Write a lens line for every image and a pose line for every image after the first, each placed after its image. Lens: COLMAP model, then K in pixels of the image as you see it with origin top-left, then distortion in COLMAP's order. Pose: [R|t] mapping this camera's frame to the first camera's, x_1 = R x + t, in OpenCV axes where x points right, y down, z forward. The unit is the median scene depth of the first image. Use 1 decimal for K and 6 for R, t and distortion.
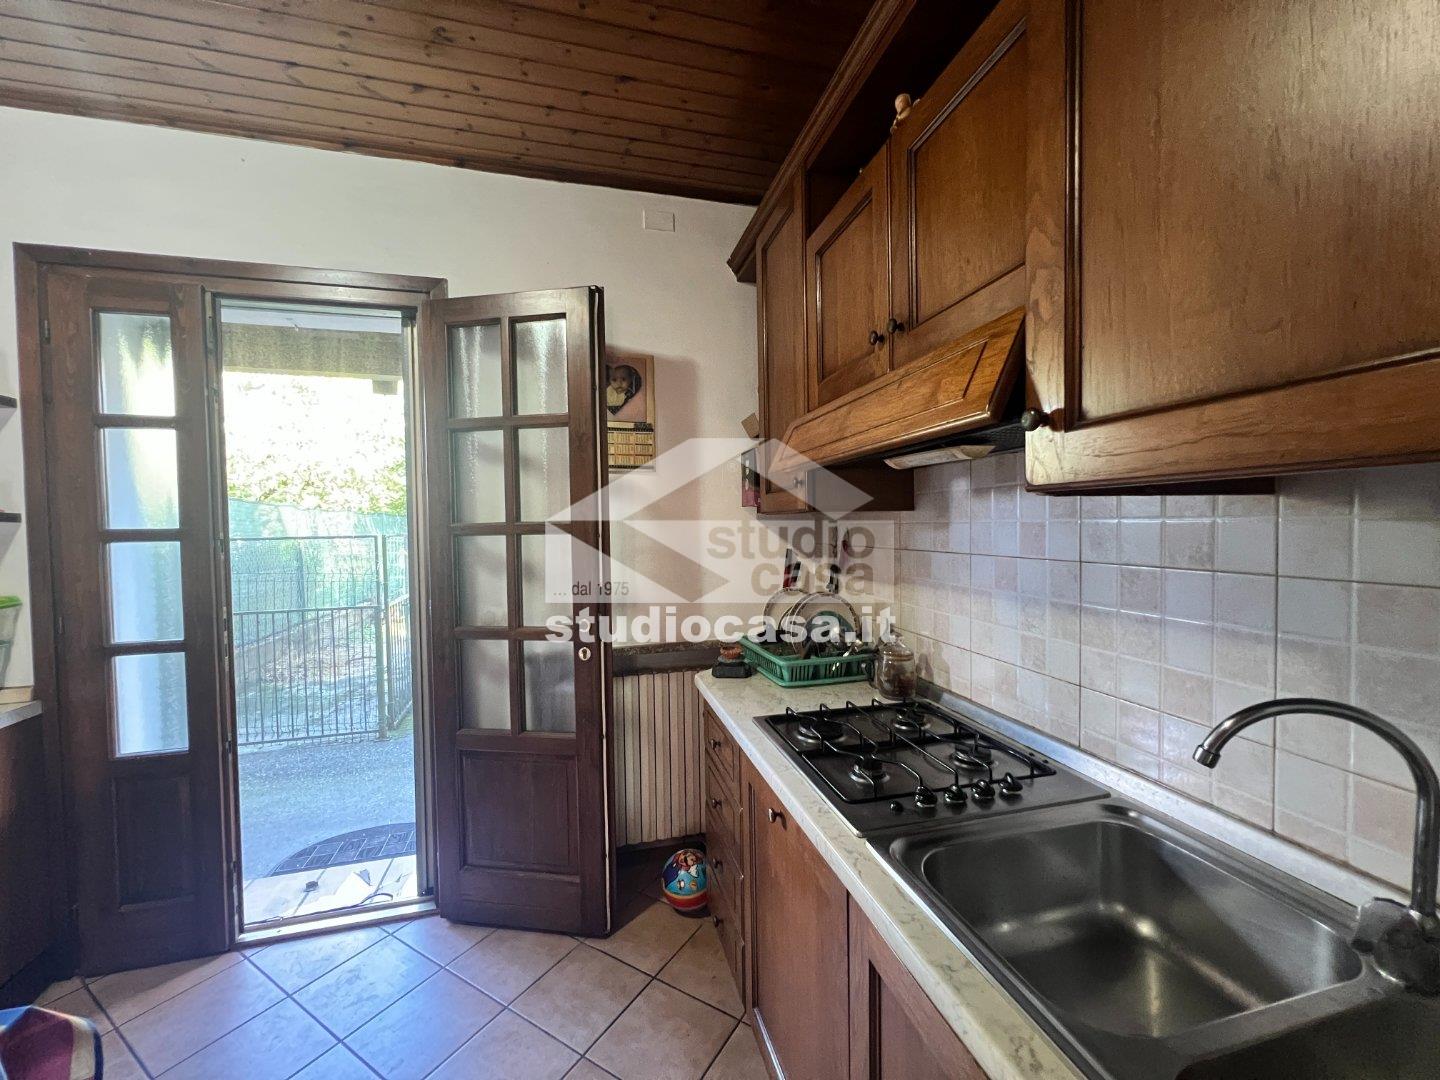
lens RADIAL K [[577.4, 0, 722.0], [0, 577.4, 542.3], [0, 0, 1]] dist [-0.007091, 0.002186]
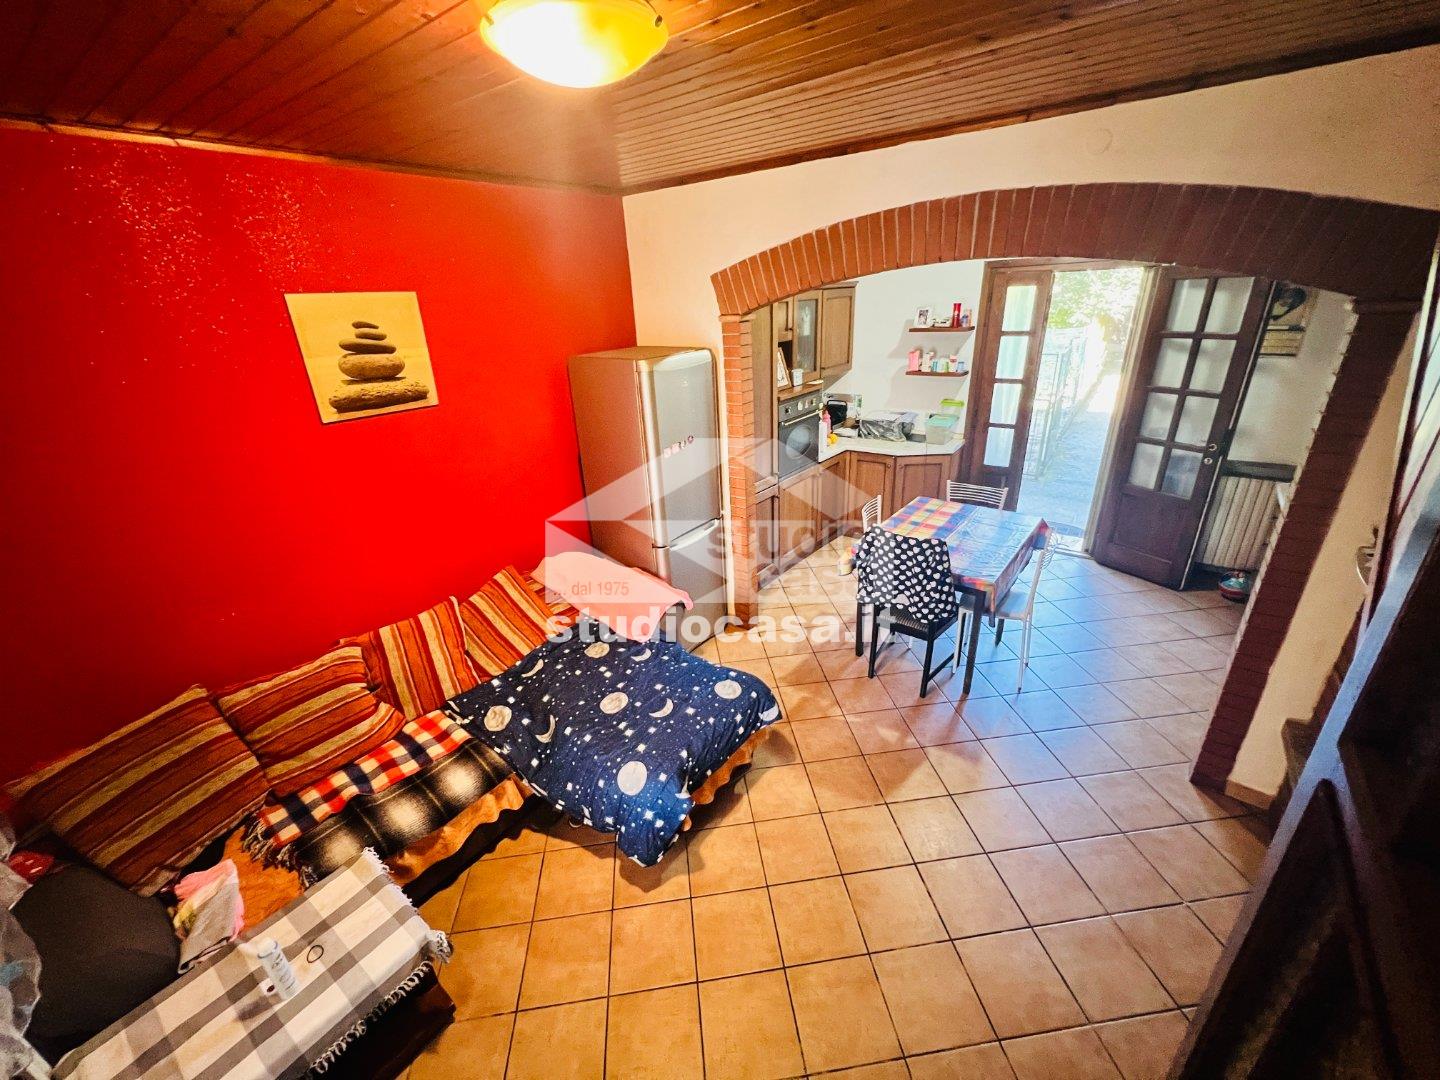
lens RADIAL K [[577.4, 0, 720.6], [0, 577.4, 543.0], [0, 0, 1]] dist [-0.007091, 0.002186]
pose [[0.613834, 0.301300, -0.729675, 0.233101], [0.009204, 0.921506, 0.388254, -0.294187], [0.789381, -0.245040, 0.562879, -1.348685]]
